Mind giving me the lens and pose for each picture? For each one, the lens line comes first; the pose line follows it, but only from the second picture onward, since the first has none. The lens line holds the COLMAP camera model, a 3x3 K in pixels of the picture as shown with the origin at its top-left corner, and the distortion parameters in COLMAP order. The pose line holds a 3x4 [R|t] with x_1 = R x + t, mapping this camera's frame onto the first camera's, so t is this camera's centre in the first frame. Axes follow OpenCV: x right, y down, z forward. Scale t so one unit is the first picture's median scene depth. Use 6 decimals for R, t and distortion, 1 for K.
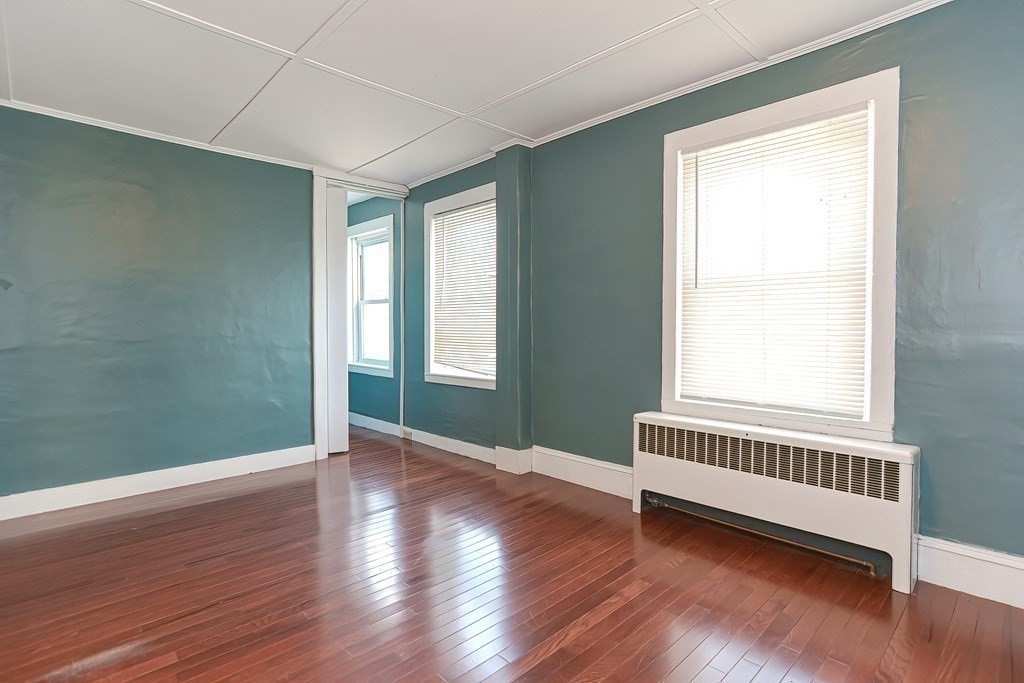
lens RADIAL K [[502.3, 0, 520.7], [0, 502.3, 339.7], [0, 0, 1]] dist [-0.002419, 0.000317]
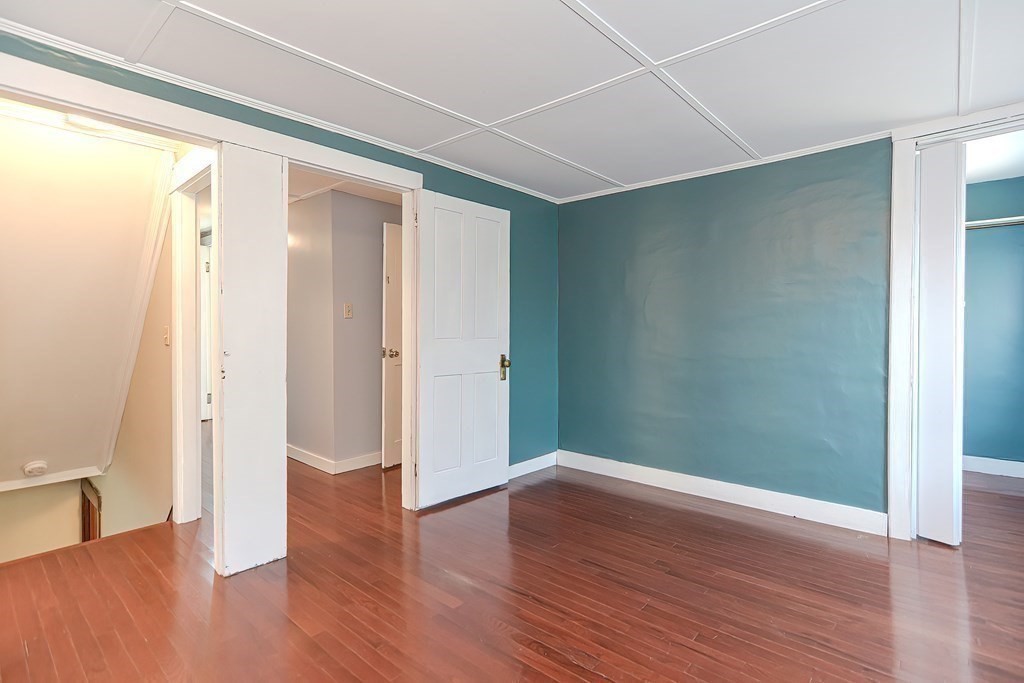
lens RADIAL K [[500.4, 0, 514.5], [0, 500.4, 328.4], [0, 0, 1]] dist [-0.002851, -0.000299]
pose [[0.083123, 0.003180, -0.996534, 0.269352], [-0.024583, 0.999697, 0.001140, -0.047833], [0.996236, 0.024403, 0.083176, 0.414746]]
